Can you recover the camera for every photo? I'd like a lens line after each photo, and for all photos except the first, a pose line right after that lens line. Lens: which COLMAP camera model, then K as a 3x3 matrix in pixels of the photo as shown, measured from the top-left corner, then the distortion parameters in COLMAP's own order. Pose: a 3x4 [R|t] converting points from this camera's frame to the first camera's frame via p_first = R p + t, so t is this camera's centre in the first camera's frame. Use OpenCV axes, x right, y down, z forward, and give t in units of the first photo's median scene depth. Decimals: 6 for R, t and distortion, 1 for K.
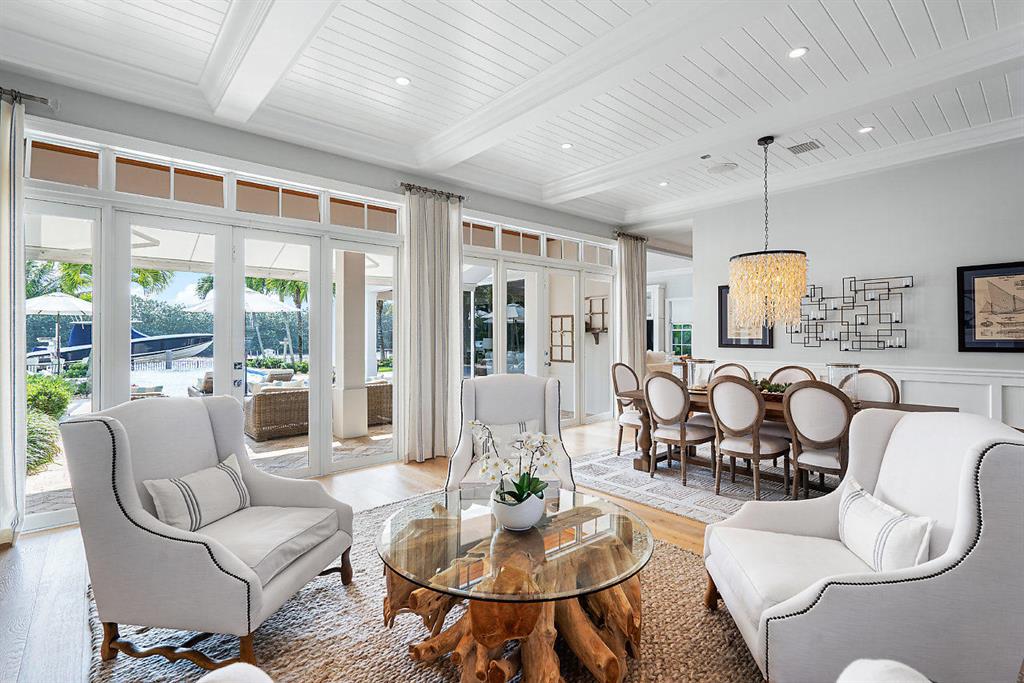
lens RADIAL K [[477.4, 0, 504.9], [0, 477.4, 343.1], [0, 0, 1]] dist [0.000962, 0.000482]
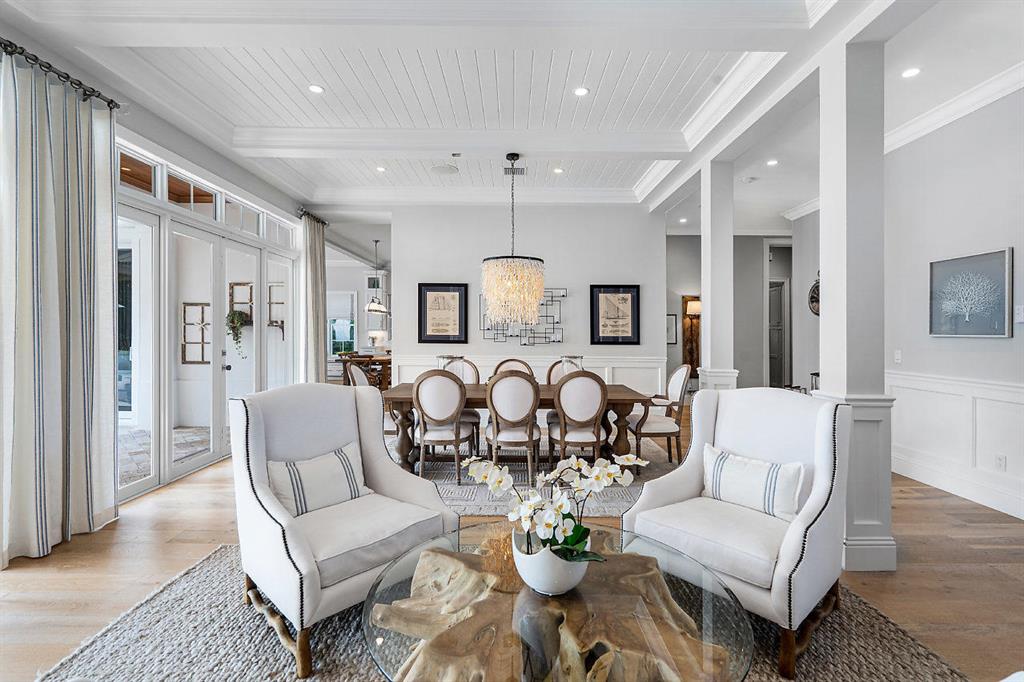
lens RADIAL K [[477.4, 0, 504.9], [0, 477.4, 342.6], [0, 0, 1]] dist [0.000962, 0.000482]
pose [[0.660140, -0.009489, 0.751082, -0.237517], [0.002016, 0.999939, 0.010861, -0.003633], [-0.751140, -0.005656, 0.660119, 0.227274]]
